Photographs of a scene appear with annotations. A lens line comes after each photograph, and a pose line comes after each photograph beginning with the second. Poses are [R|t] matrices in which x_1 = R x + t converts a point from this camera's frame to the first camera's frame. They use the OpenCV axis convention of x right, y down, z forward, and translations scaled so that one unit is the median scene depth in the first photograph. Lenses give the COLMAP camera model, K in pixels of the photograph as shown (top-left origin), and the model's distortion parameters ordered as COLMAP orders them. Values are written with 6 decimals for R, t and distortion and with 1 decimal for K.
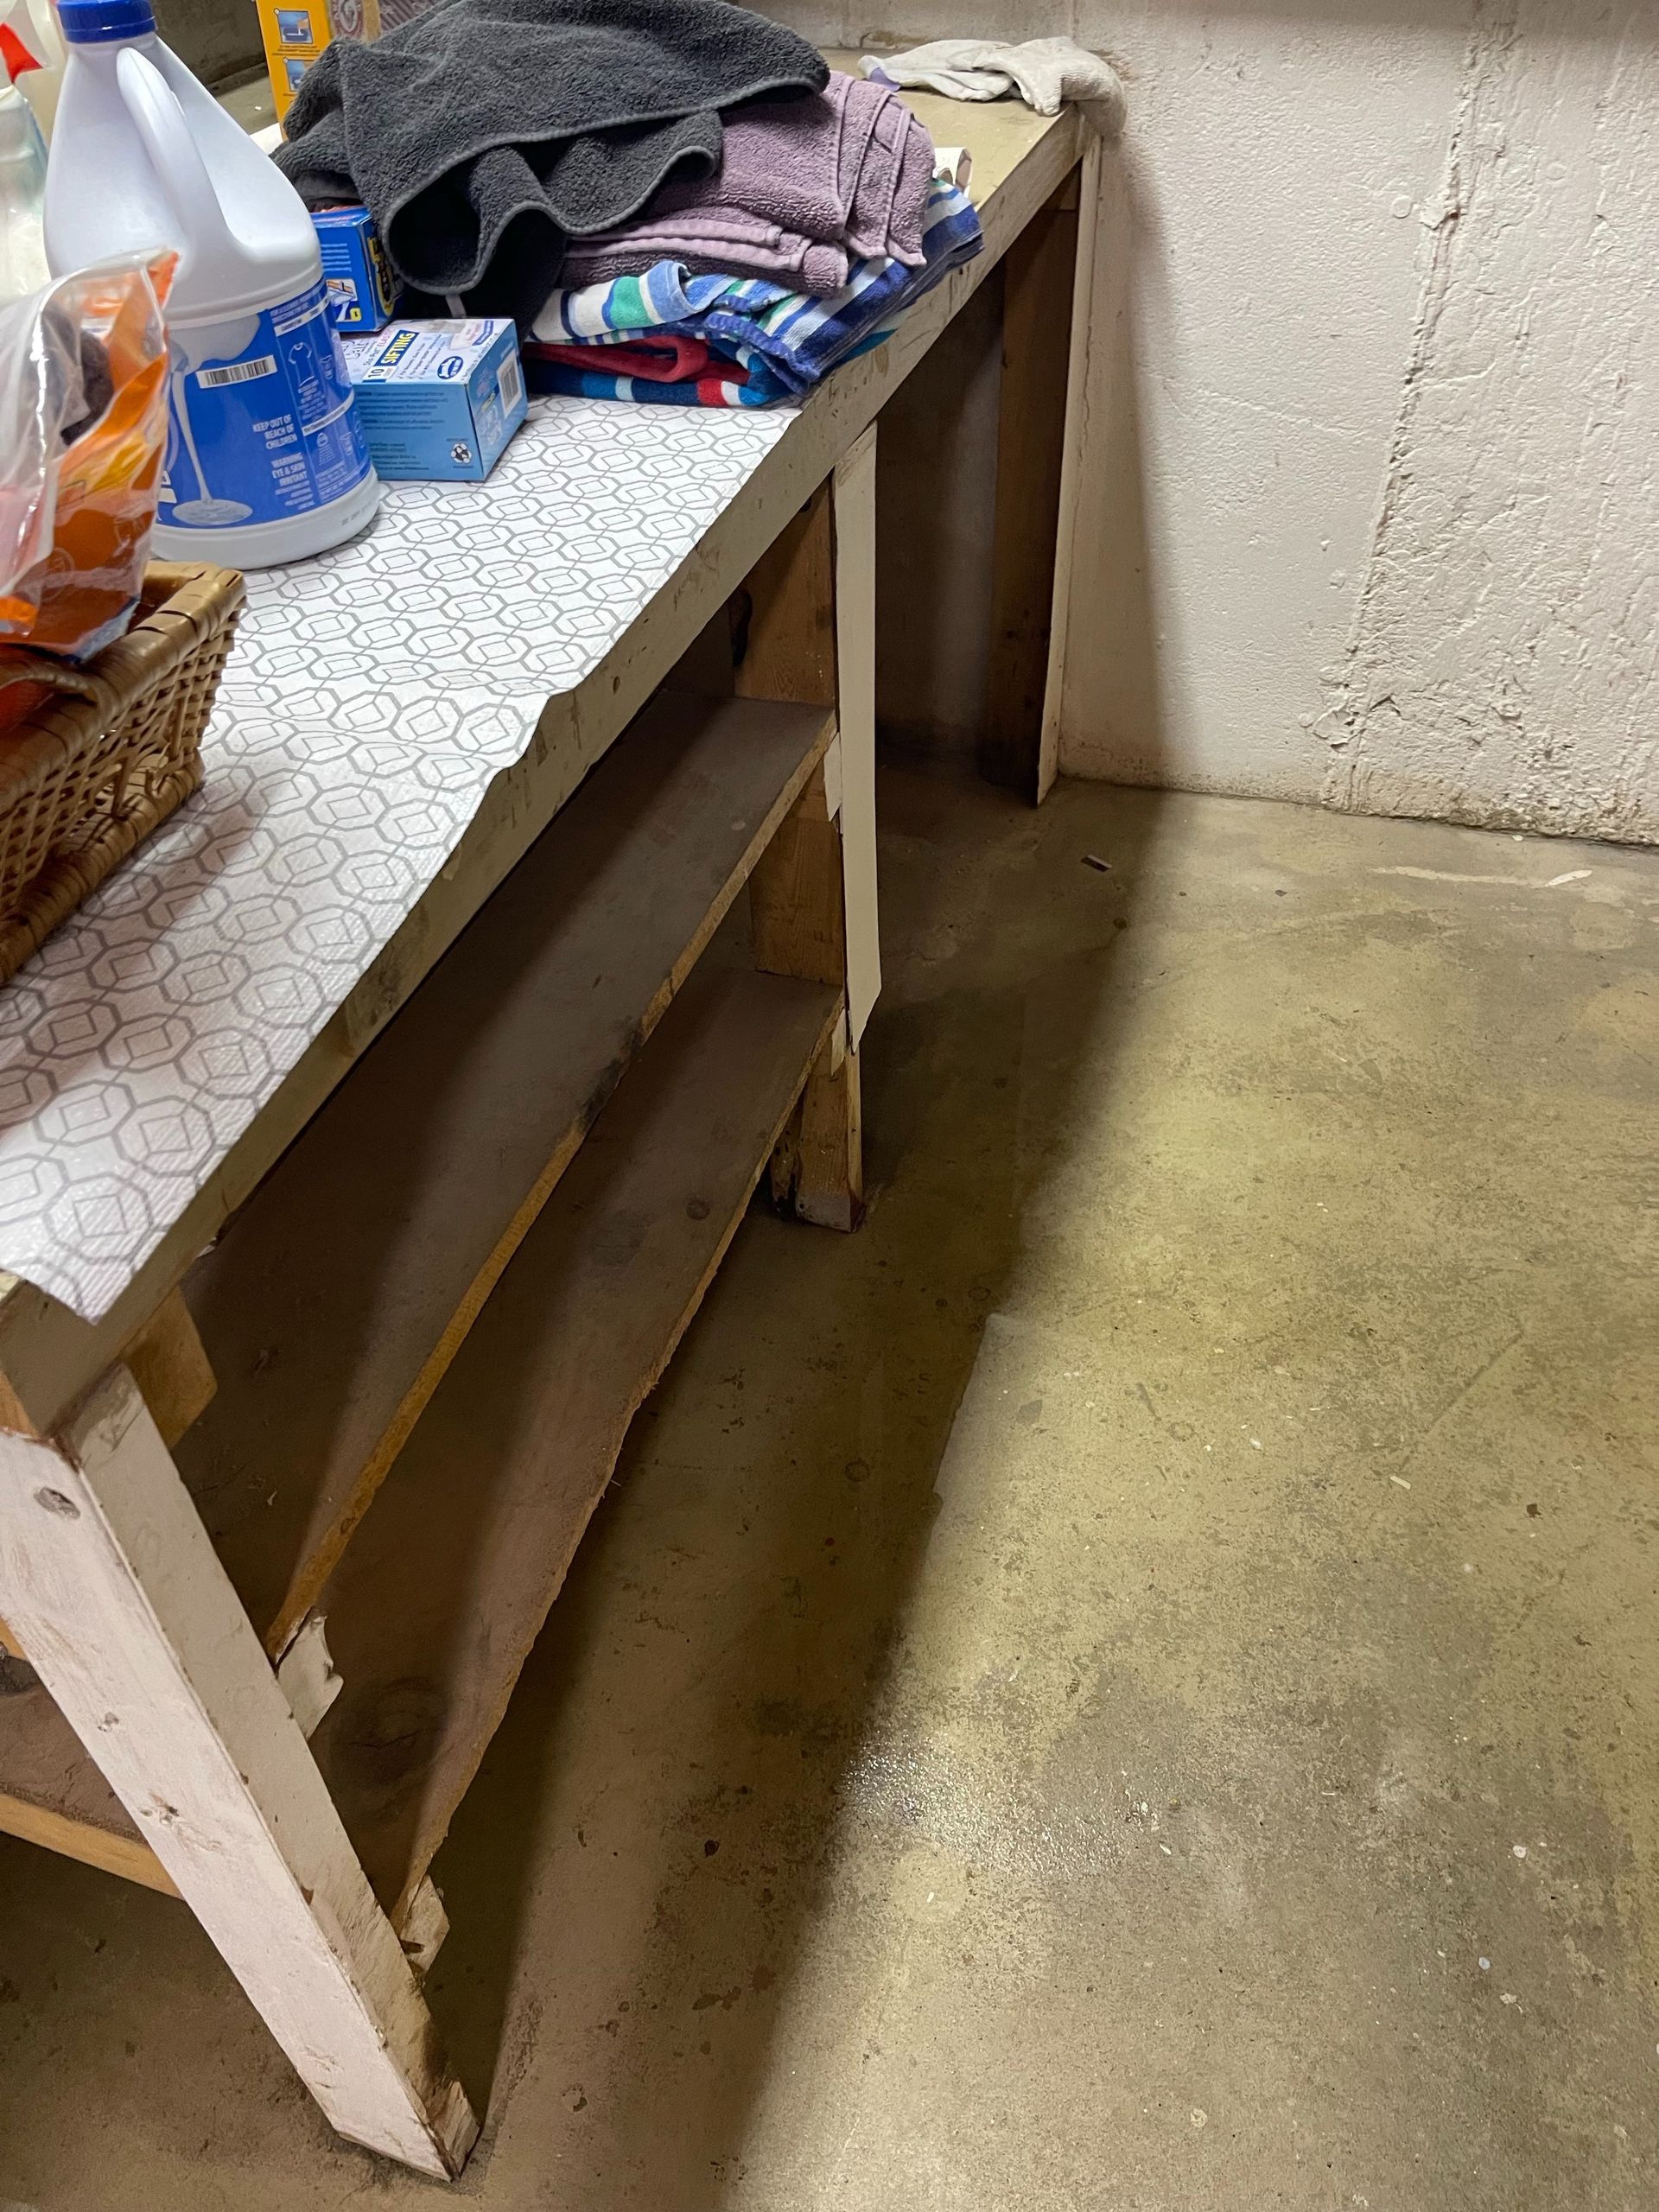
lens RADIAL K [[1596.3, 0, 829.5], [0, 1596.3, 1106.0], [0, 0, 1]] dist [0.000575, -0.007511]
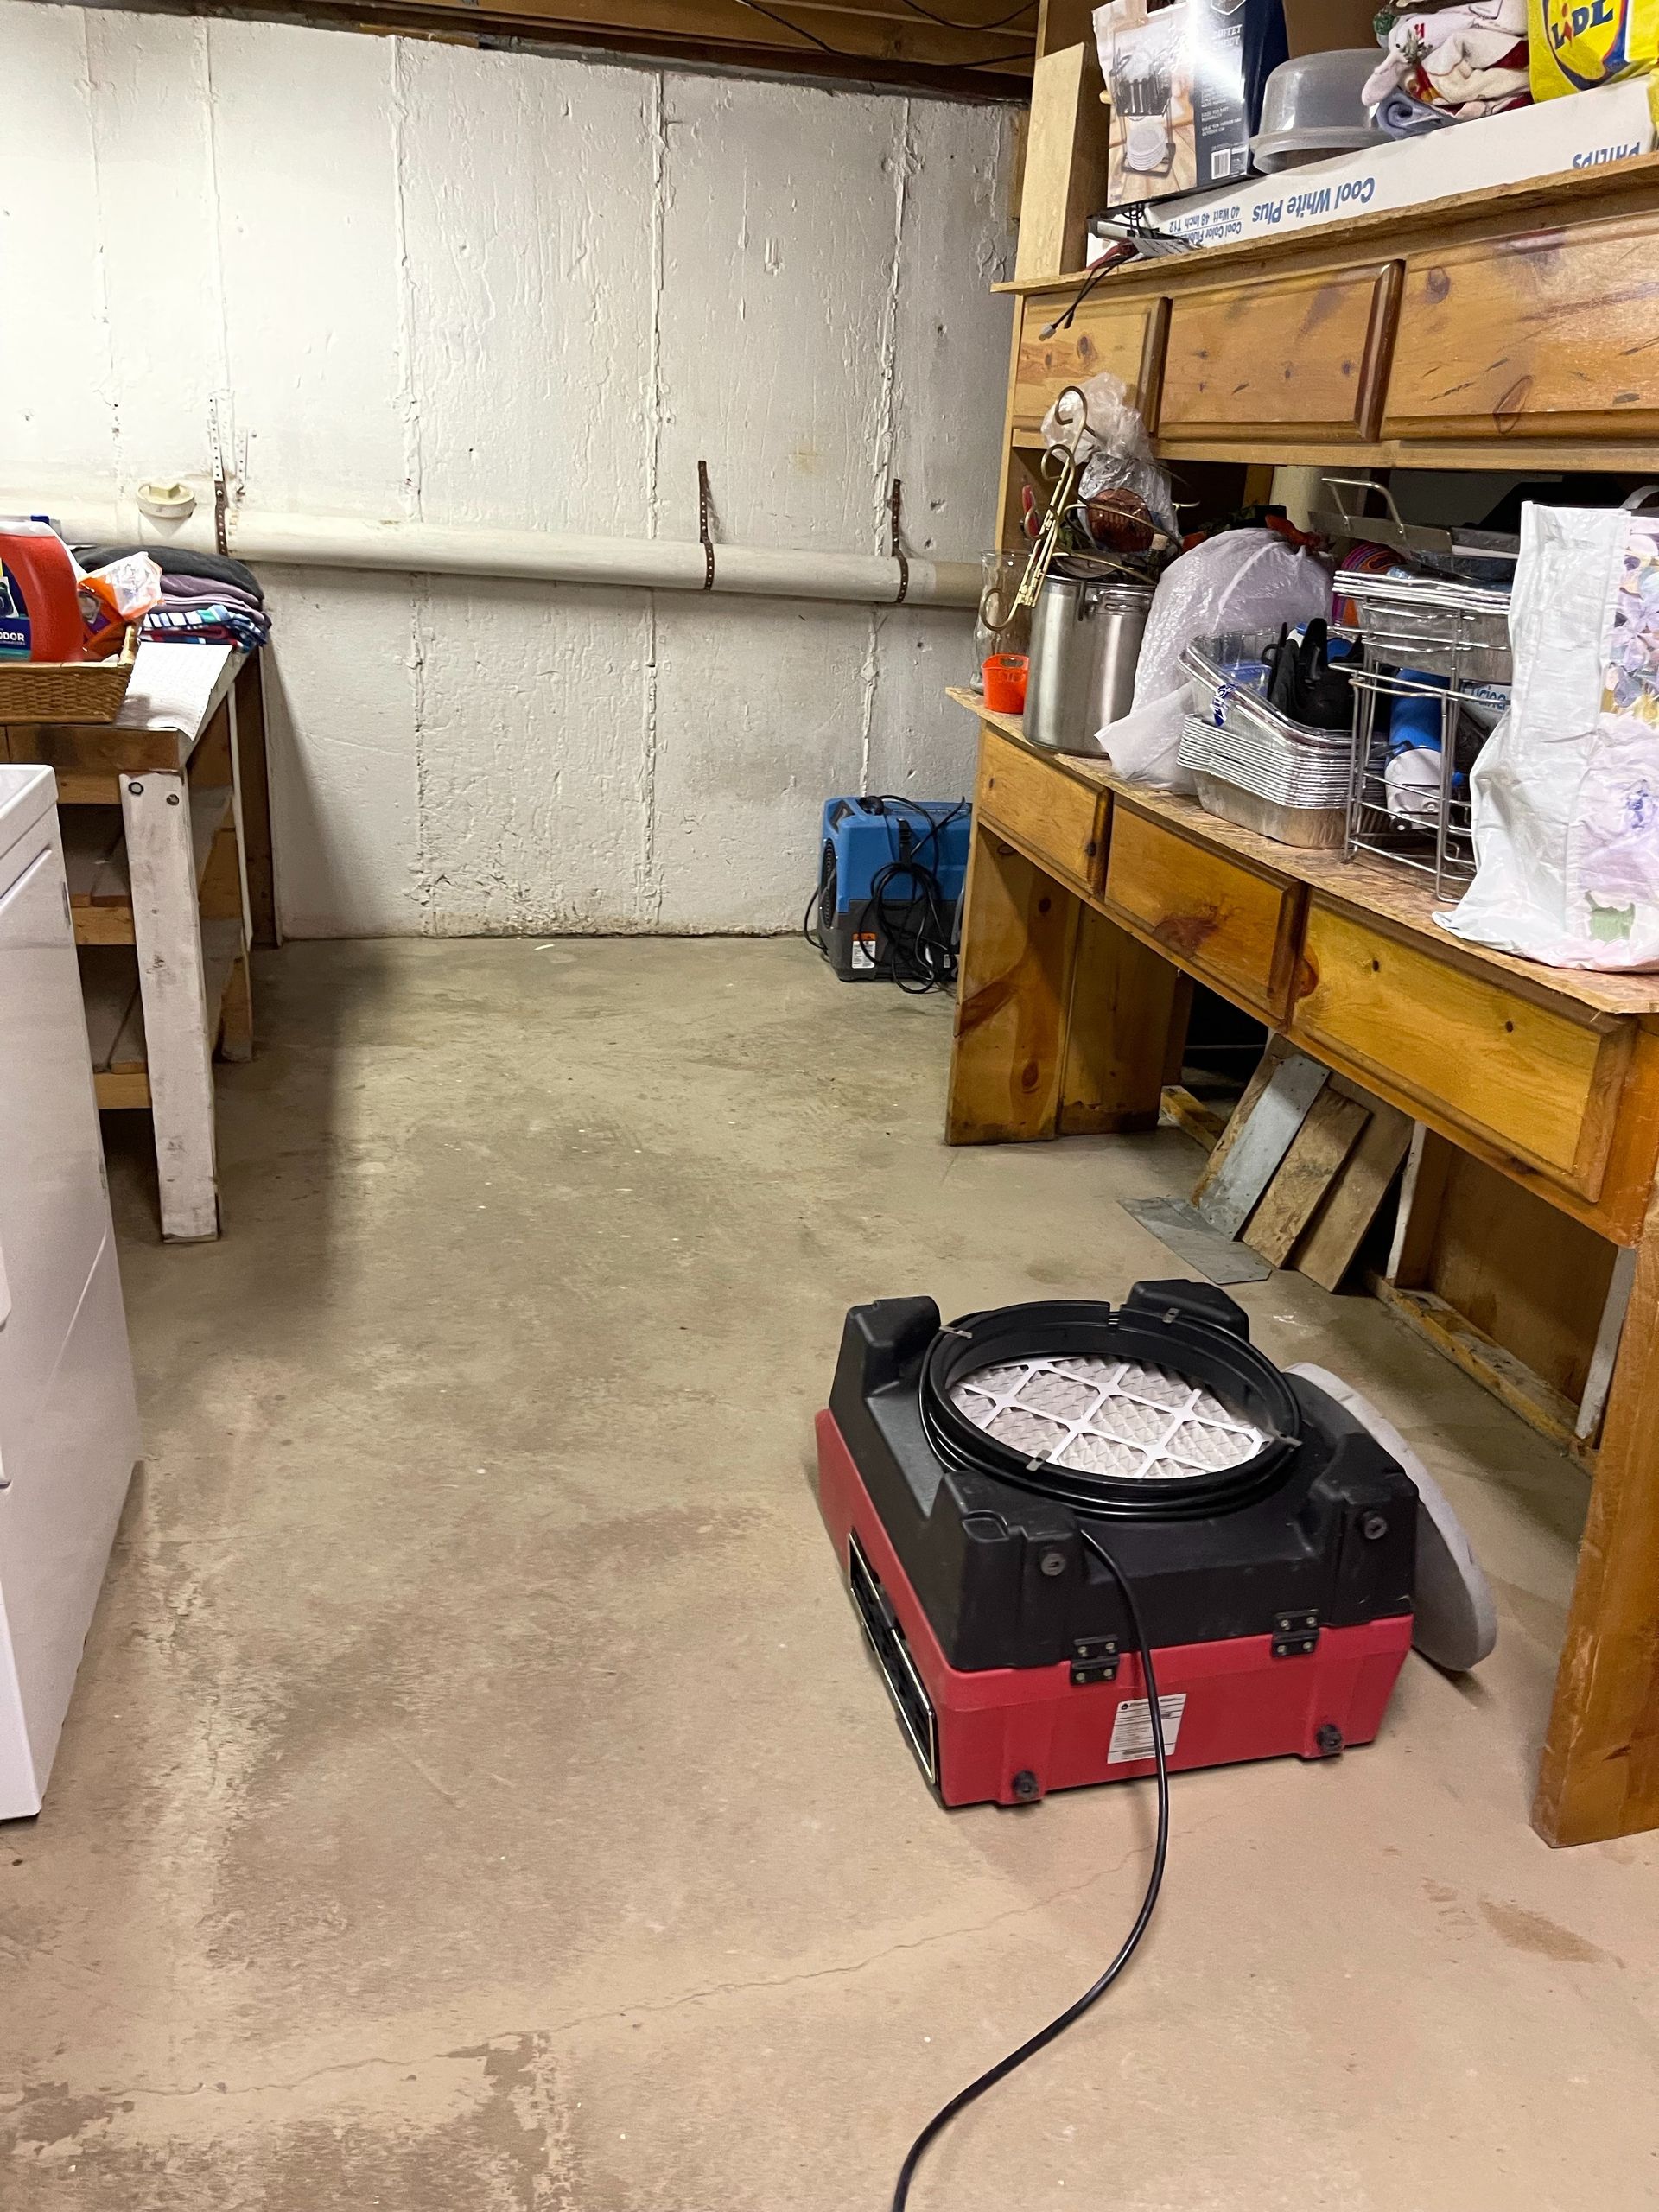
lens RADIAL K [[1596.3, 0, 829.5], [0, 1596.3, 1106.0], [0, 0, 1]] dist [0.000575, -0.007511]
pose [[0.836491, -0.118233, 0.535074, -0.389036], [0.299909, 0.916003, -0.266447, 0.743808], [-0.458627, 0.383354, 0.801687, -0.813292]]
